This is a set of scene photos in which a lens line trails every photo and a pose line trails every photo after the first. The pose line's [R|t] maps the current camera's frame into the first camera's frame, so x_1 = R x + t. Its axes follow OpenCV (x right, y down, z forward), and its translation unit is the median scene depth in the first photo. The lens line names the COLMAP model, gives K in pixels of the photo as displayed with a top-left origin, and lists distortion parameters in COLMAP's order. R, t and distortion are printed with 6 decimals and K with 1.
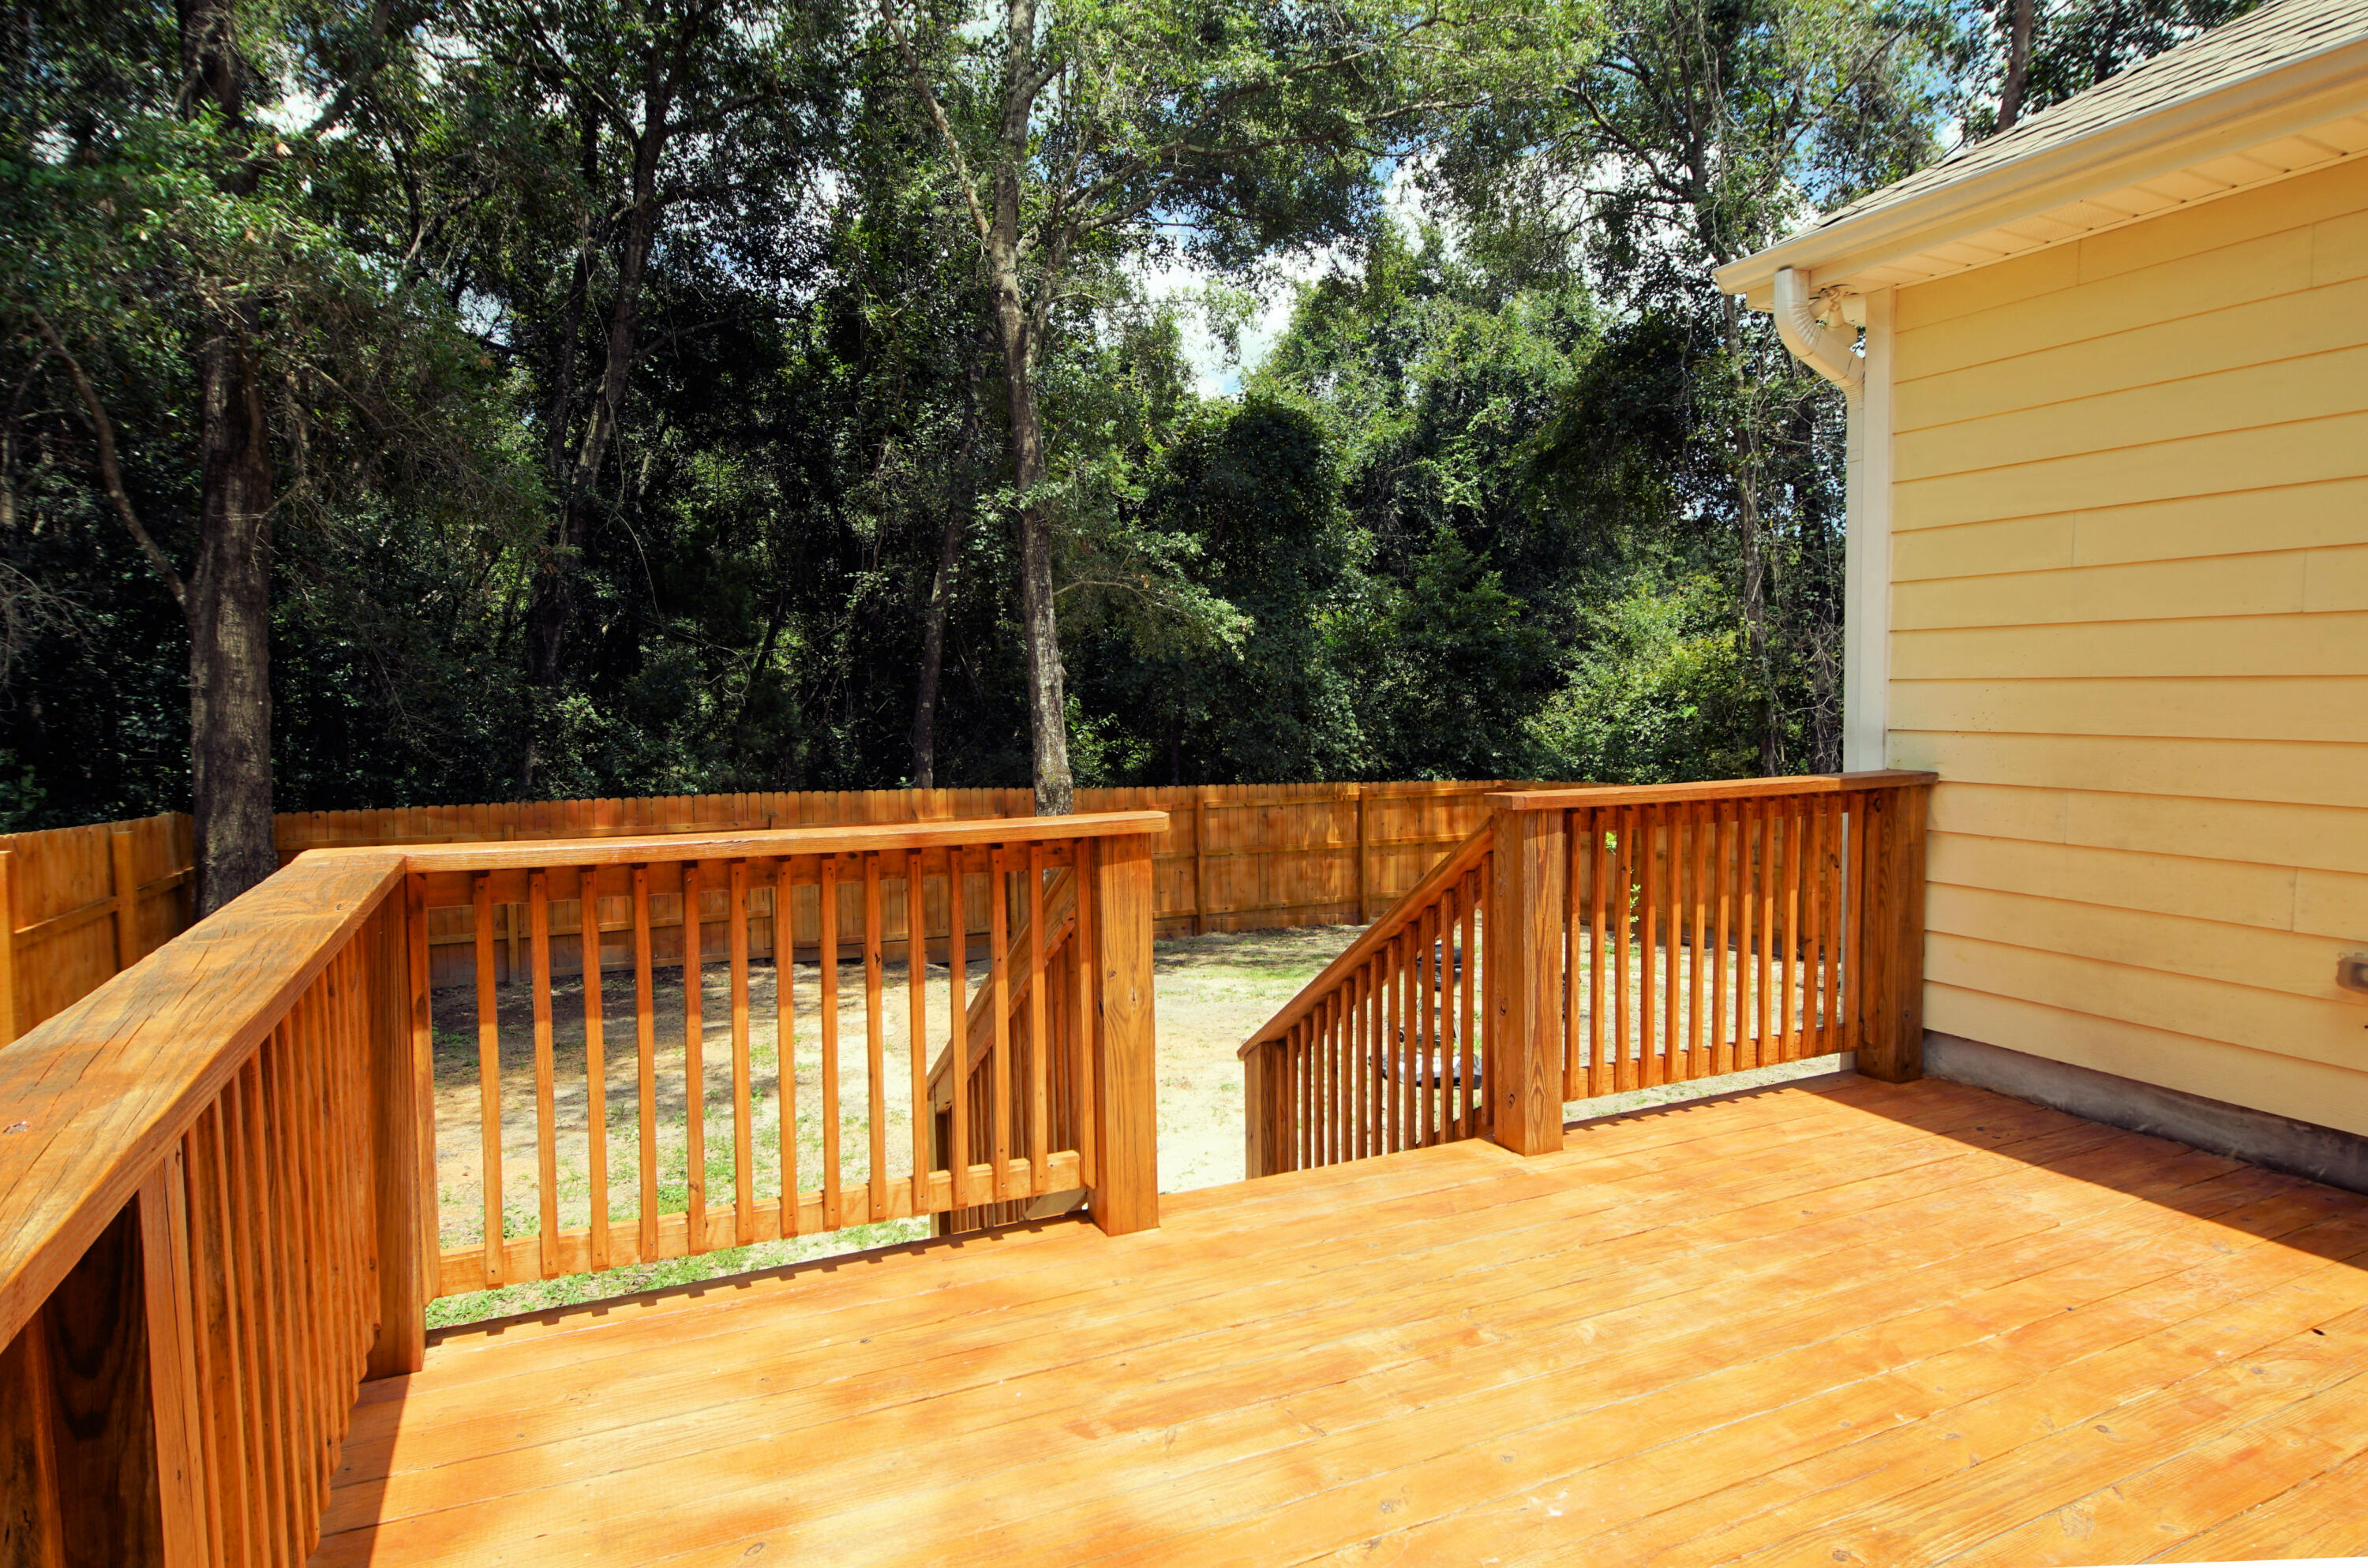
lens RADIAL K [[1305.6, 0, 1184.8], [0, 1305.6, 781.6], [0, 0, 1]] dist [-0.001274, -0.000227]
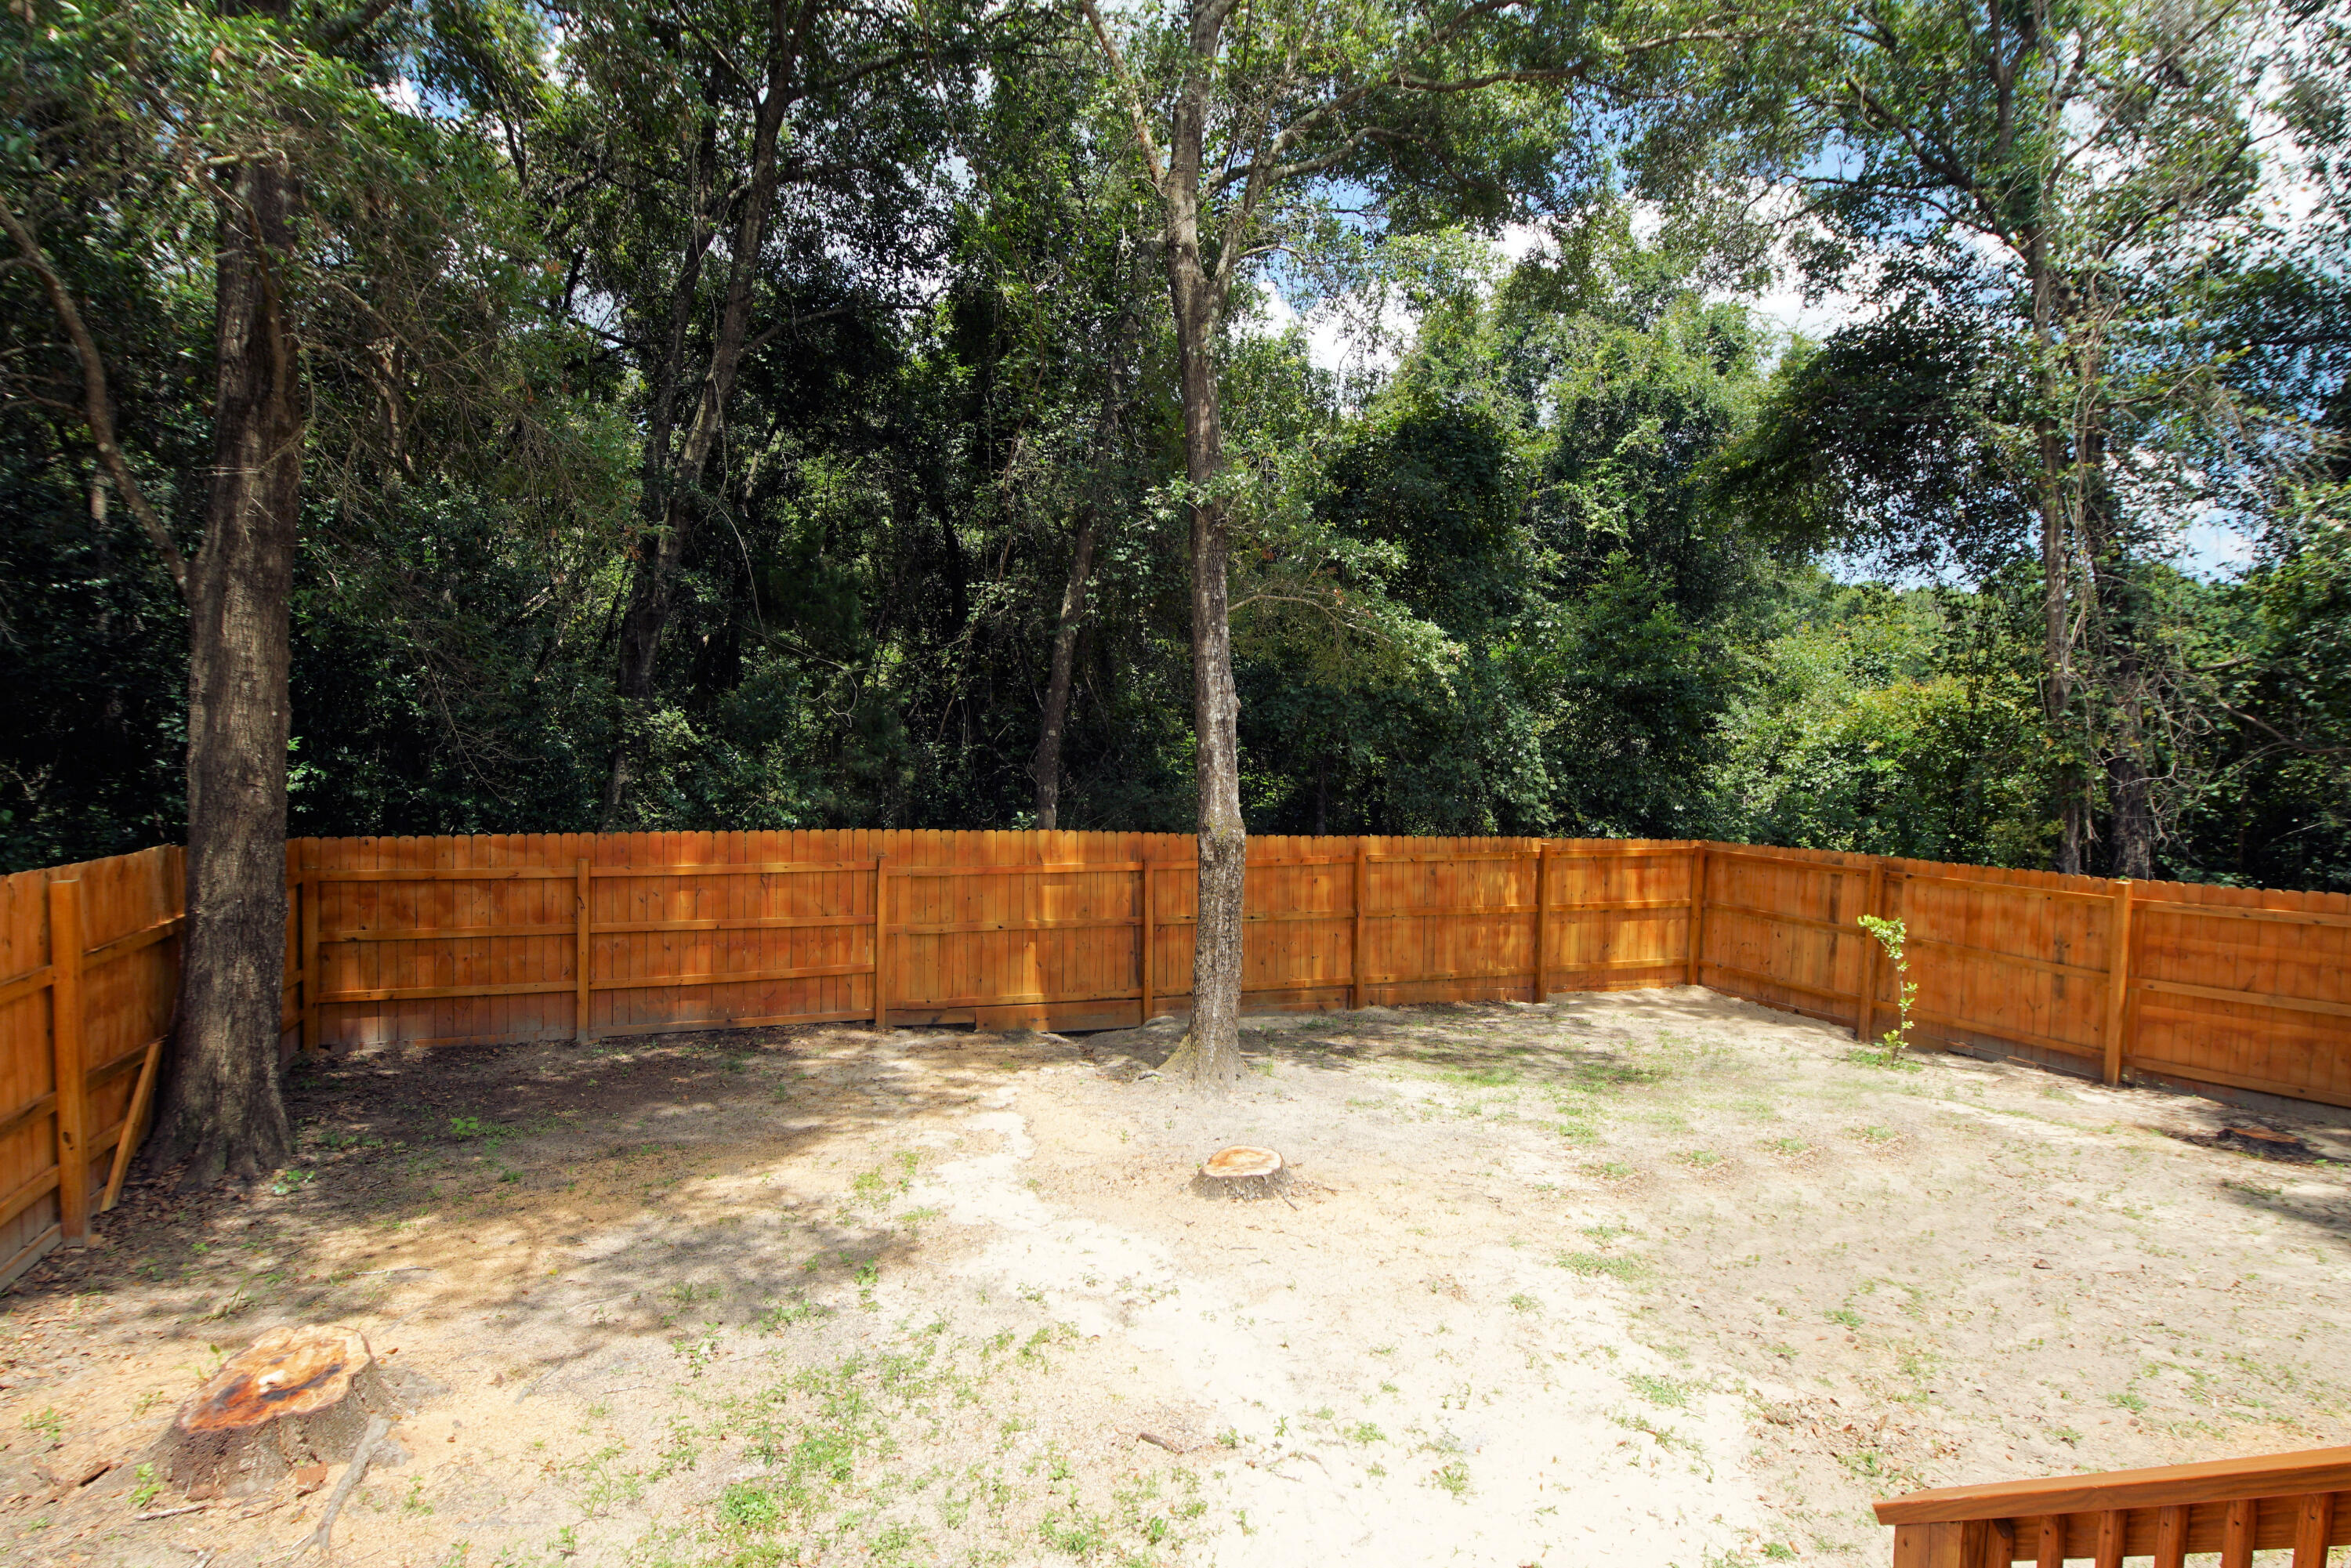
lens RADIAL K [[1251.7, 0, 1173.4], [0, 1251.7, 787.4], [0, 0, 1]] dist [-0.001153, -0.001276]
pose [[0.997583, 0.035911, -0.059484, -0.059392], [-0.036573, 0.999280, -0.010085, -0.014978], [0.059079, 0.012236, 0.998178, 0.144496]]
